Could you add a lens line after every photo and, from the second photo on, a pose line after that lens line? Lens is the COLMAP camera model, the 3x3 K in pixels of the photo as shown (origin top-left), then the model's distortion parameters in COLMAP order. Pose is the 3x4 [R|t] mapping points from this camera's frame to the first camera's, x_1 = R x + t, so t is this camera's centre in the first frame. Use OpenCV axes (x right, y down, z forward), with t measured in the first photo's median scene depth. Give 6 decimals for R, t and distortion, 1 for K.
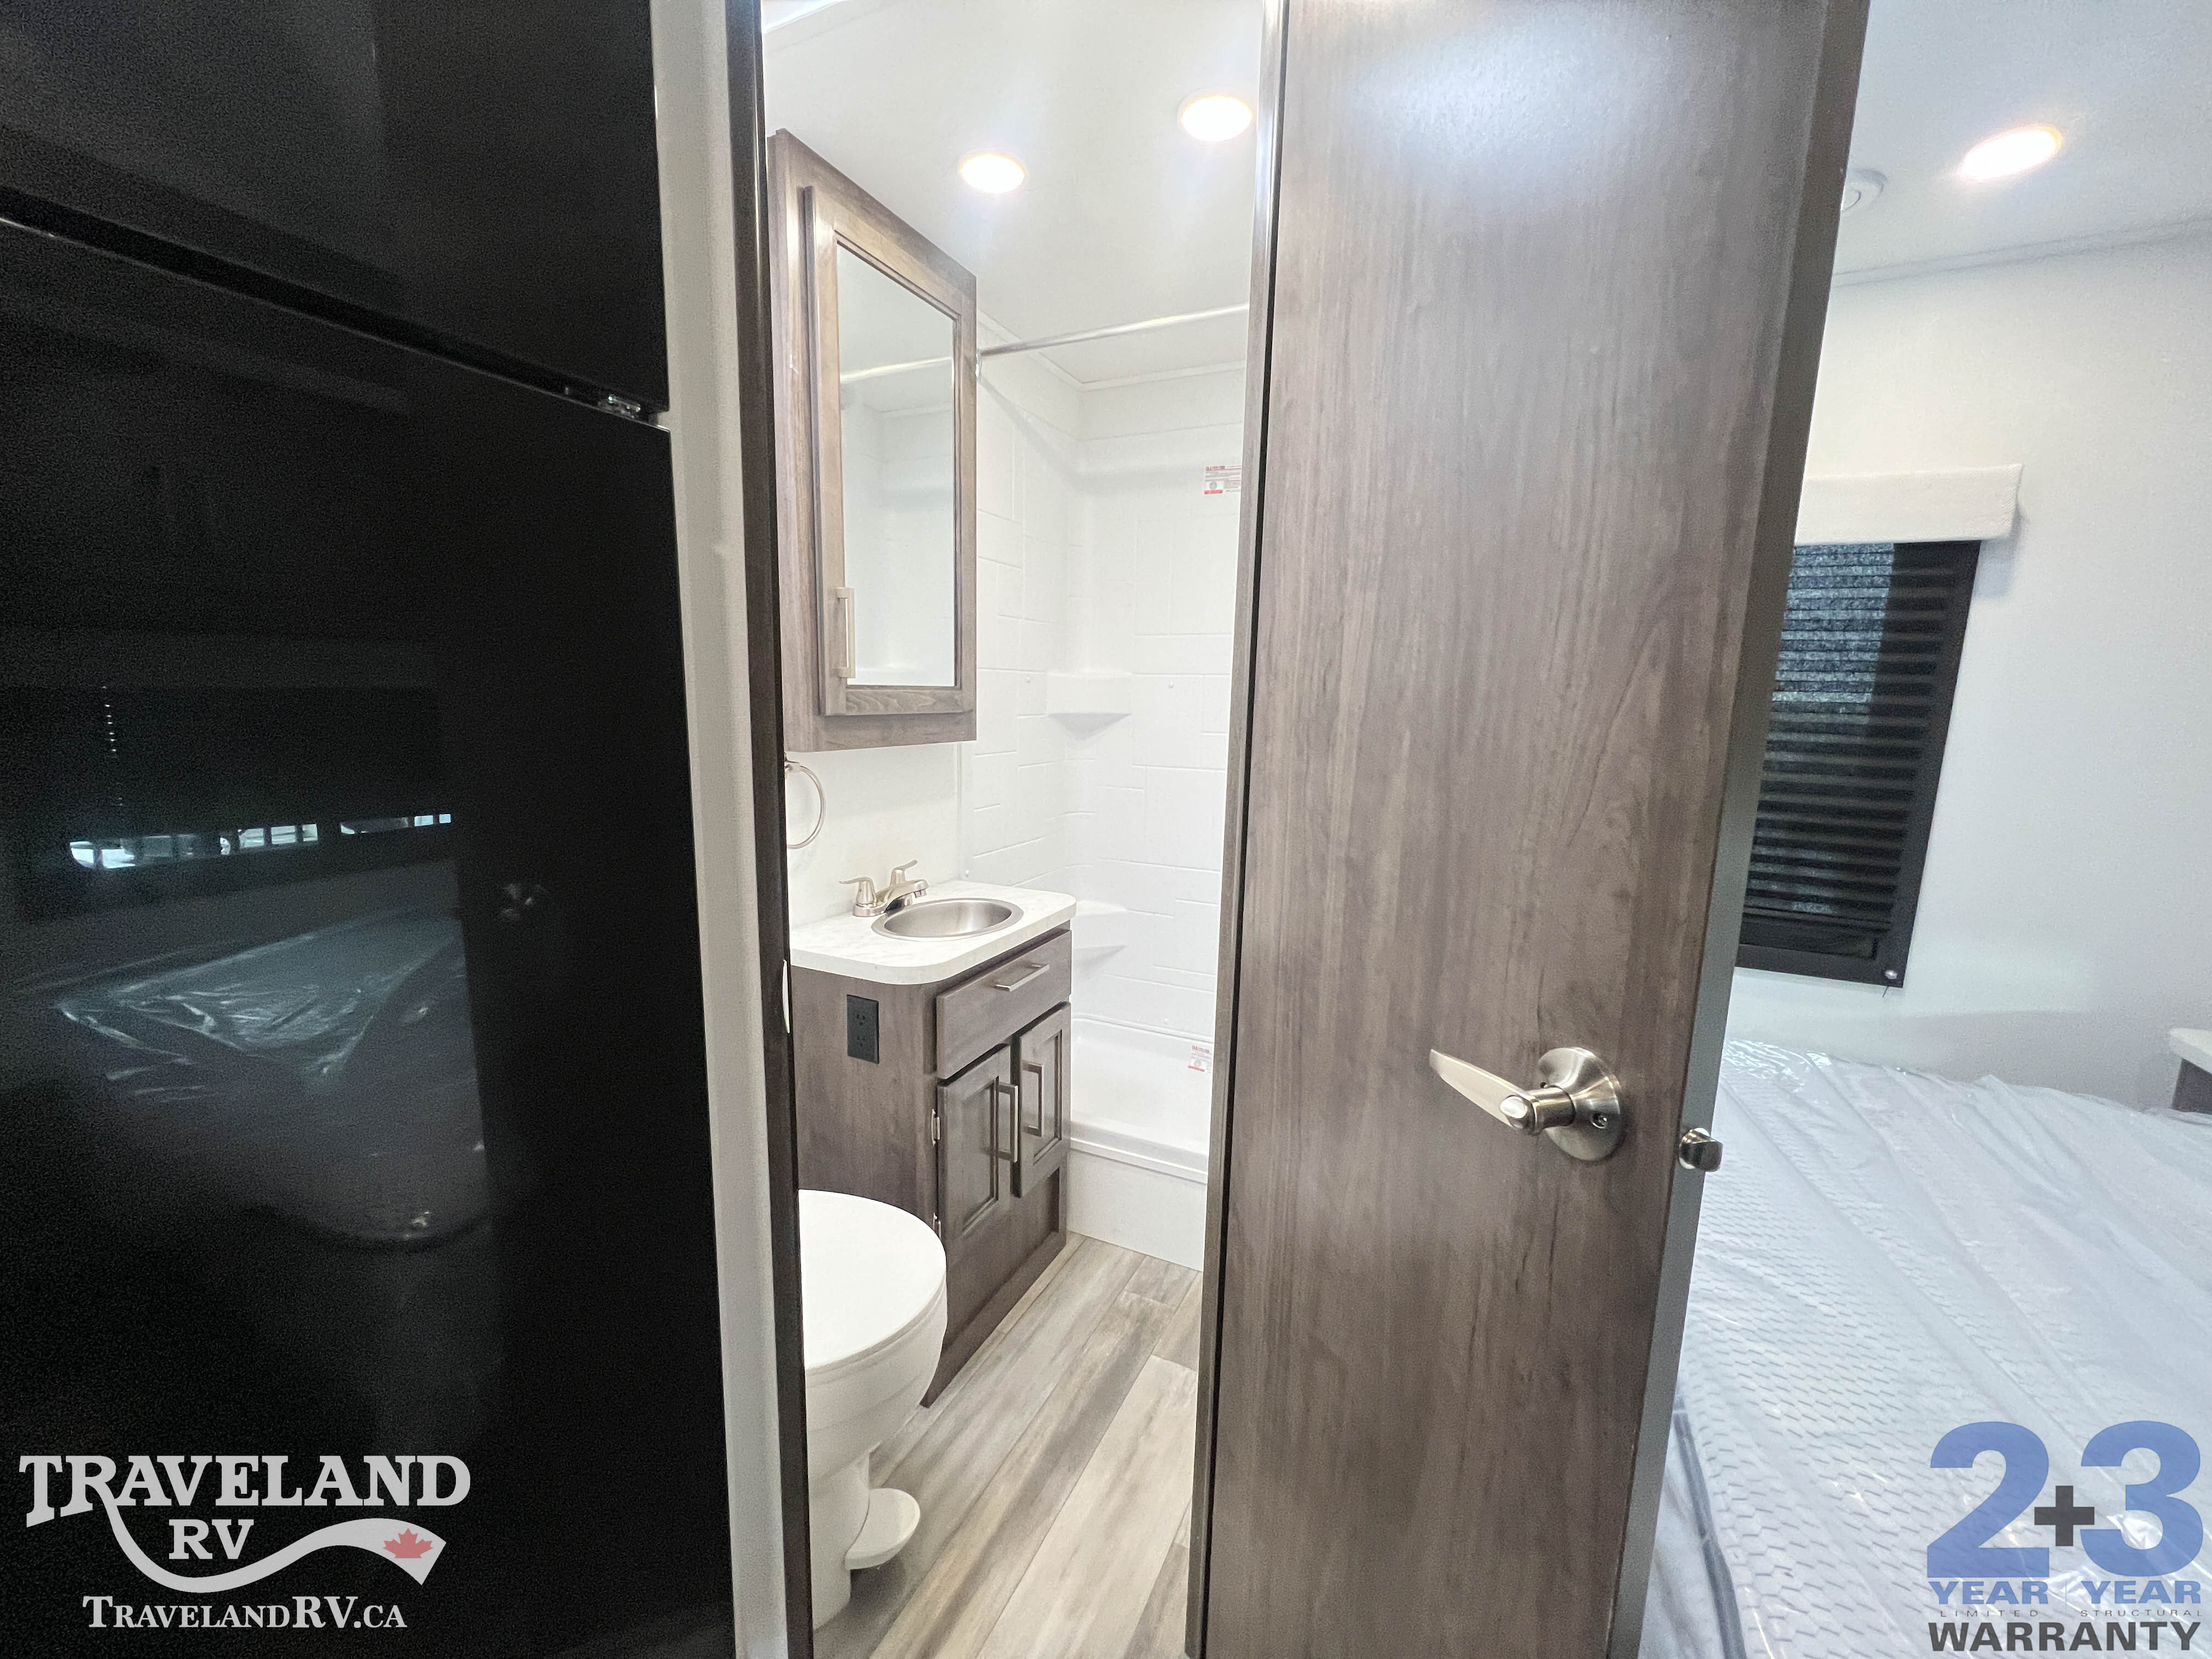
lens RADIAL K [[879.2, 0, 1100.1], [0, 879.2, 826.9], [0, 0, 1]] dist [-0.000367, 0.000202]
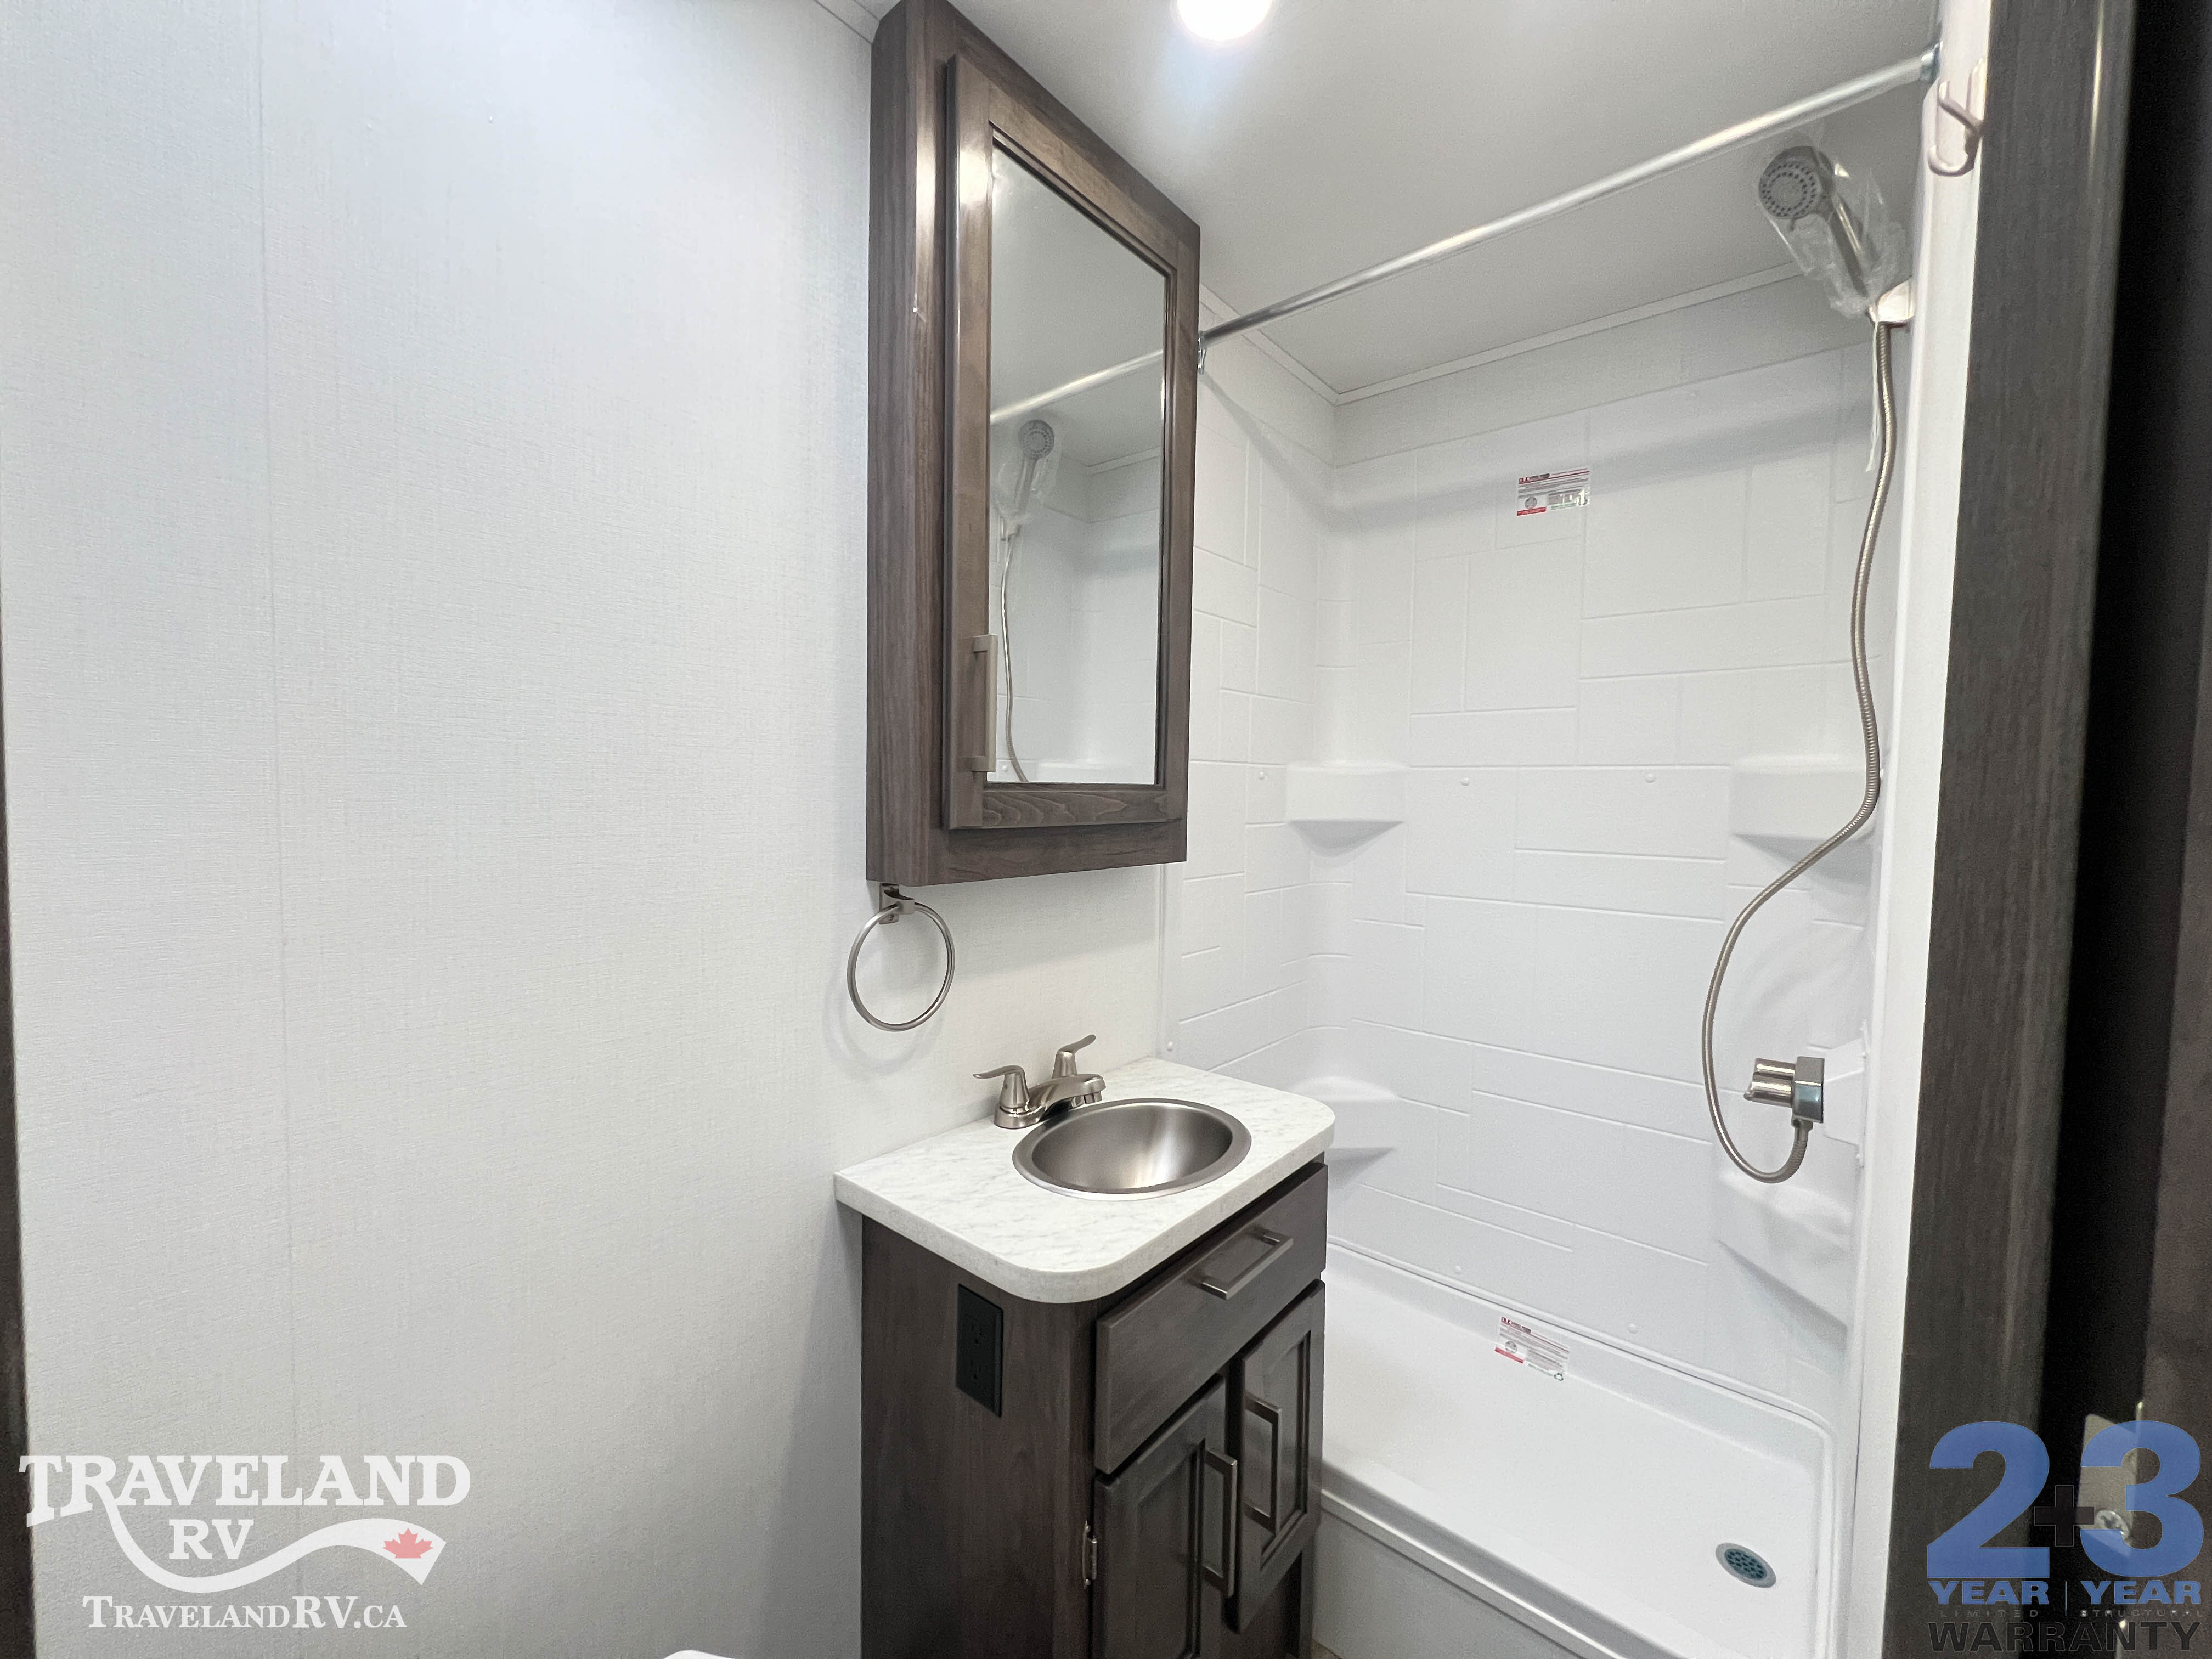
lens RADIAL K [[879.2, 0, 1104.3], [0, 879.2, 825.9], [0, 0, 1]] dist [-0.000367, 0.000202]
pose [[0.968743, 0.006641, -0.247977, -0.035008], [-0.034707, 0.993438, -0.108980, -0.053573], [0.245626, 0.114180, 0.962617, 0.346147]]
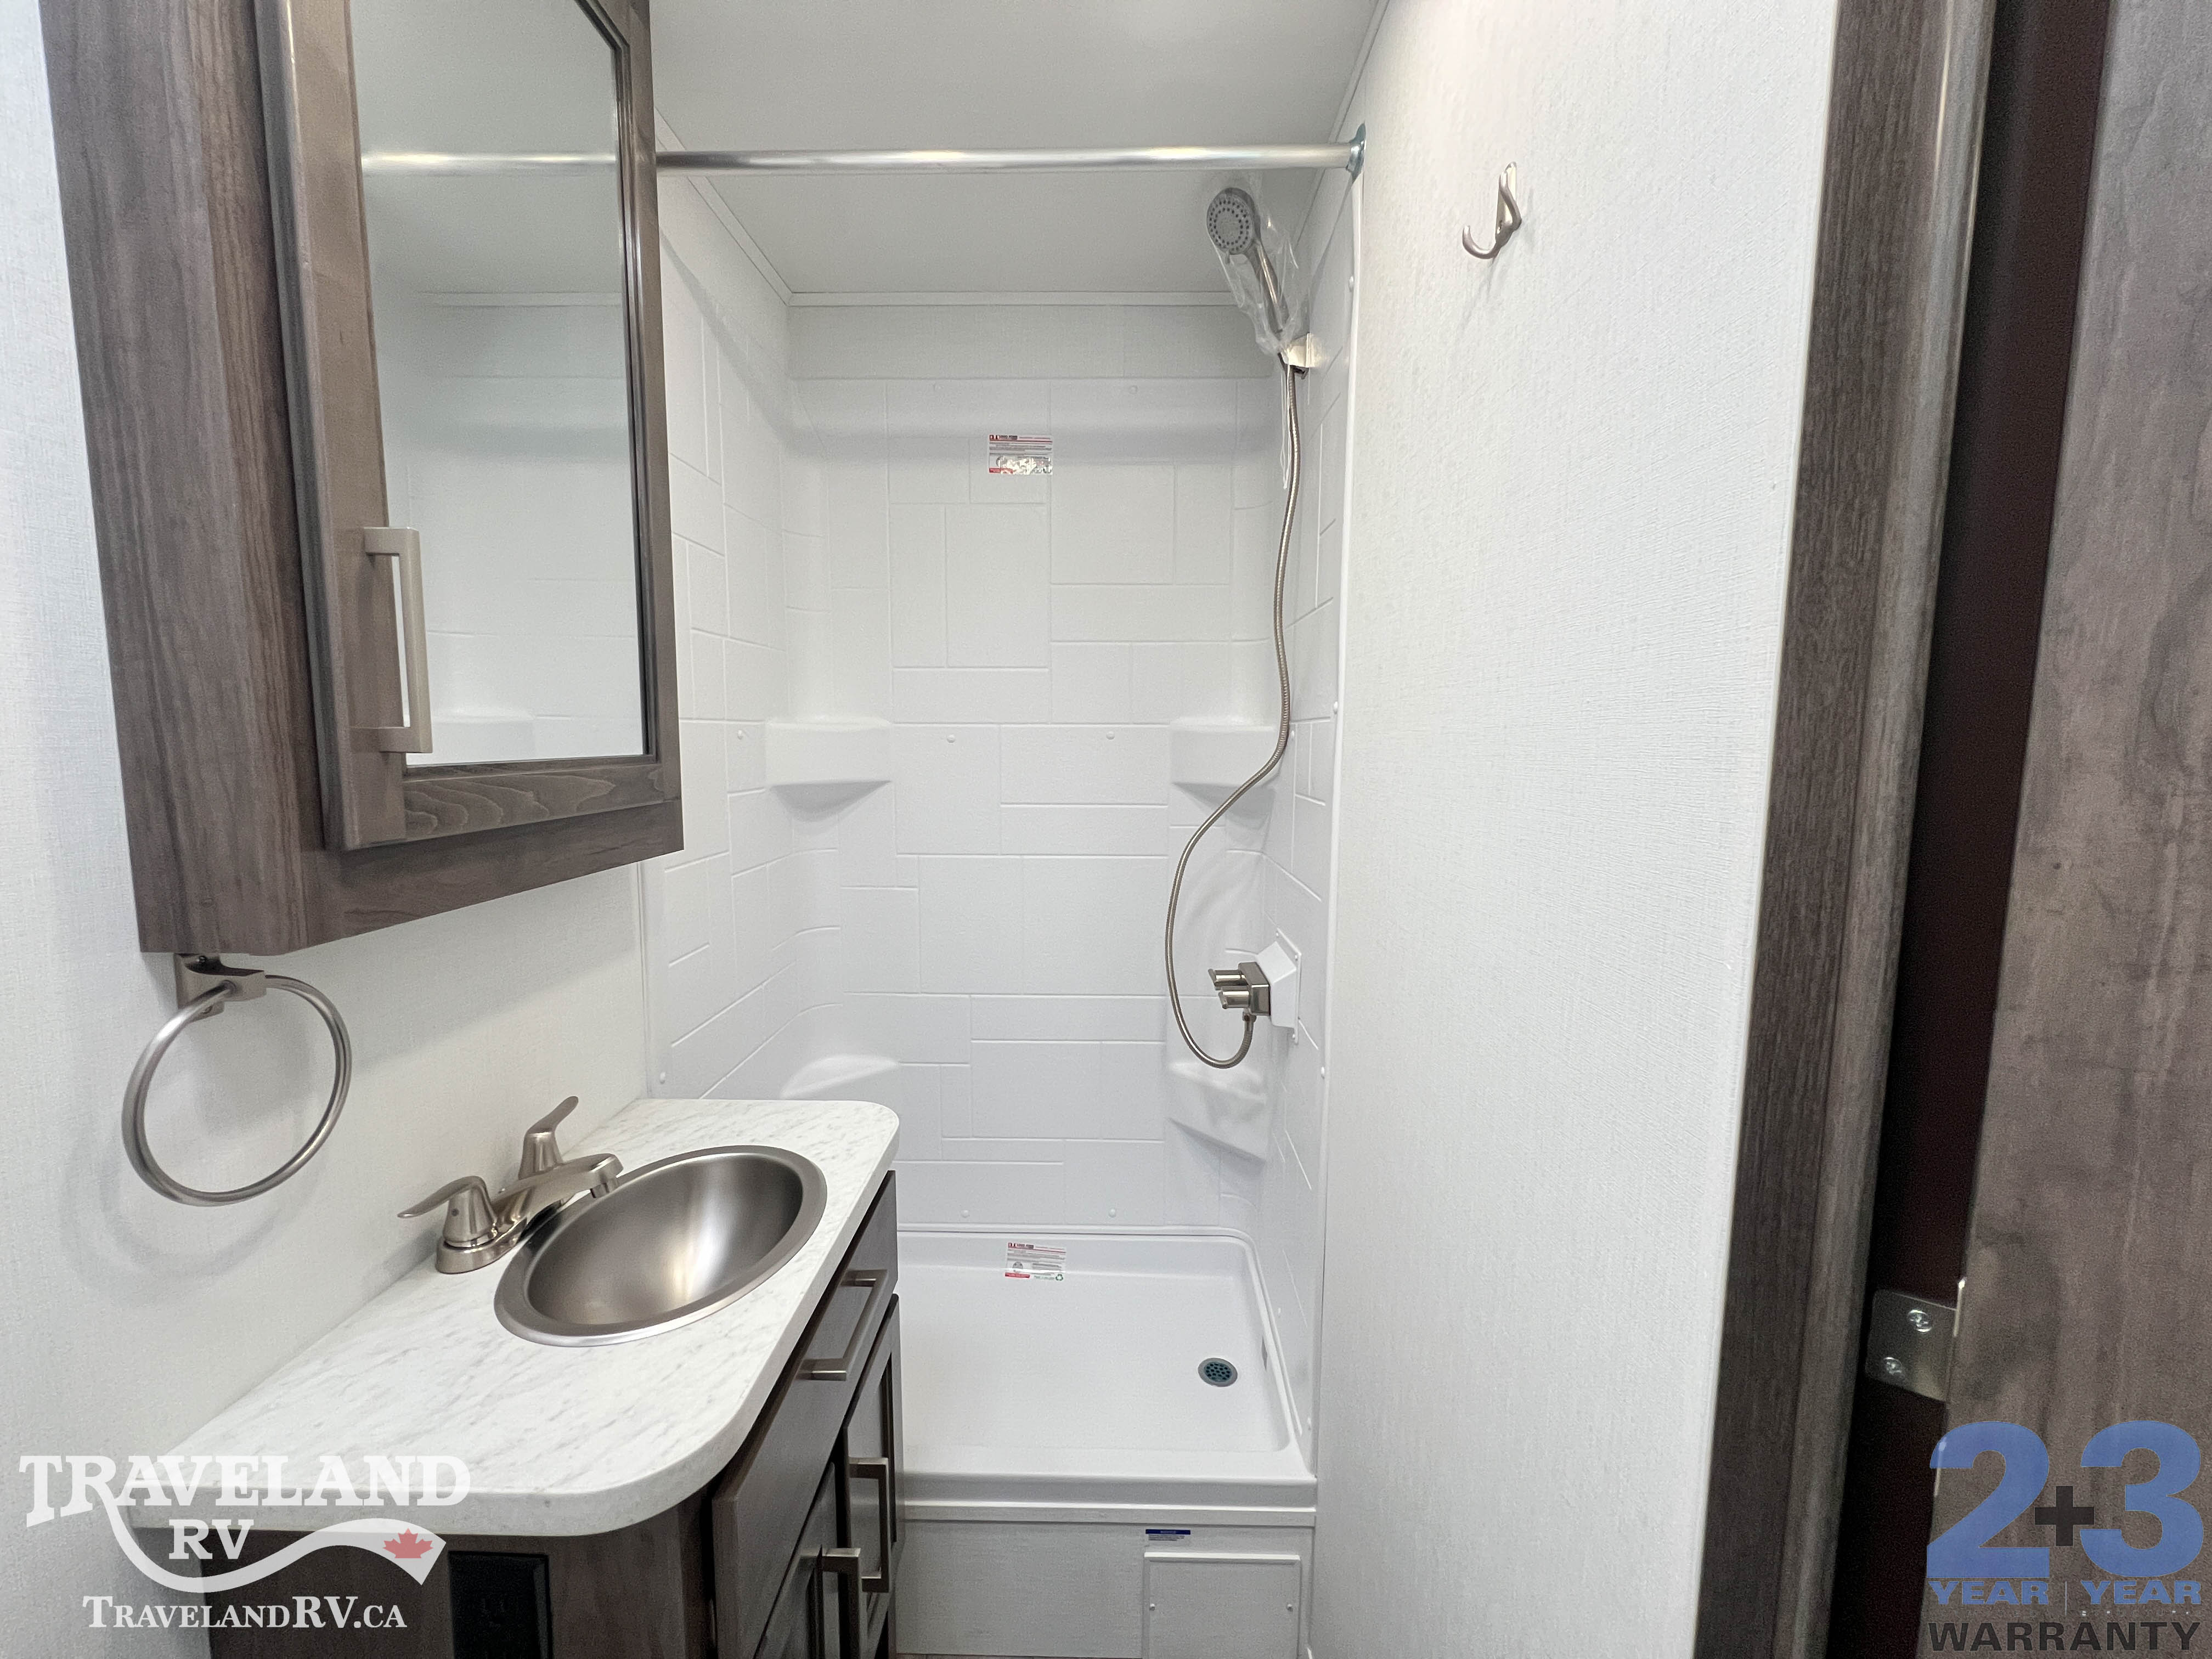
lens RADIAL K [[879.2, 0, 1102.2], [0, 879.2, 825.9], [0, 0, 1]] dist [-0.000367, 0.000202]
pose [[0.909246, -0.055993, 0.412476, -0.142743], [0.074471, 0.996806, -0.028847, -0.086420], [-0.409543, 0.056947, 0.910512, 0.434131]]
